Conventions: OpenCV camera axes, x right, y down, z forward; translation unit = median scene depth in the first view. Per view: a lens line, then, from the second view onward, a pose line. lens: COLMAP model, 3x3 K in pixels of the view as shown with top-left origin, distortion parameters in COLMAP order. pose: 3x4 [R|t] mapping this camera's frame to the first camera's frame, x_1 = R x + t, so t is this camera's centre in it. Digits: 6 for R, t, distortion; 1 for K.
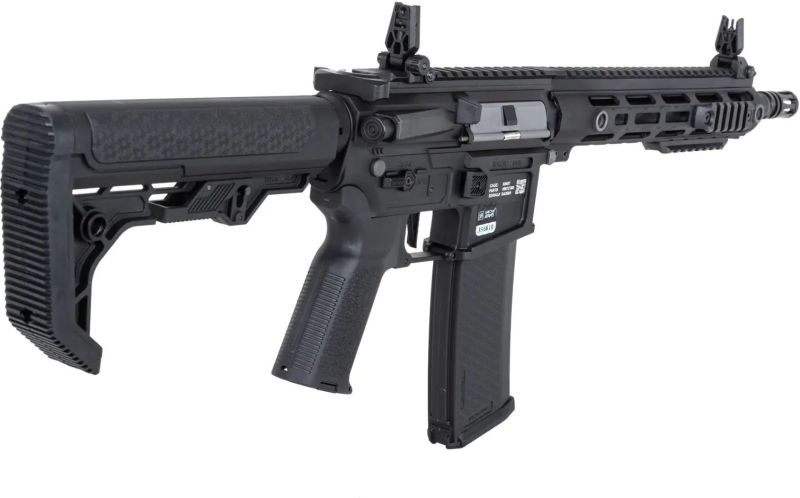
lens RADIAL K [[1627.6, 0, 401.0], [0, 1627.6, 248.3], [0, 0, 1]] dist [-0.017315, 0.000000]
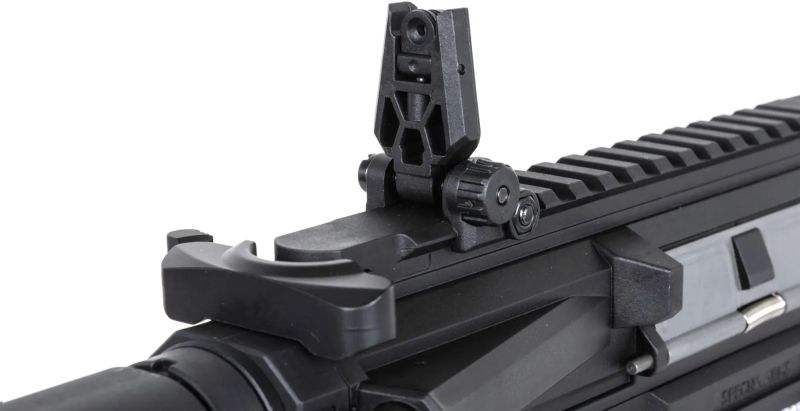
lens RADIAL K [[1698.0, 0, 399.4], [0, 1698.0, 206.5], [0, 0, 1]] dist [-0.002266, 0.000000]
pose [[0.990887, -0.119437, -0.062271, 0.014702], [0.121418, 0.992176, 0.029050, -0.120314], [0.058314, -0.036346, 0.997636, 0.655264]]
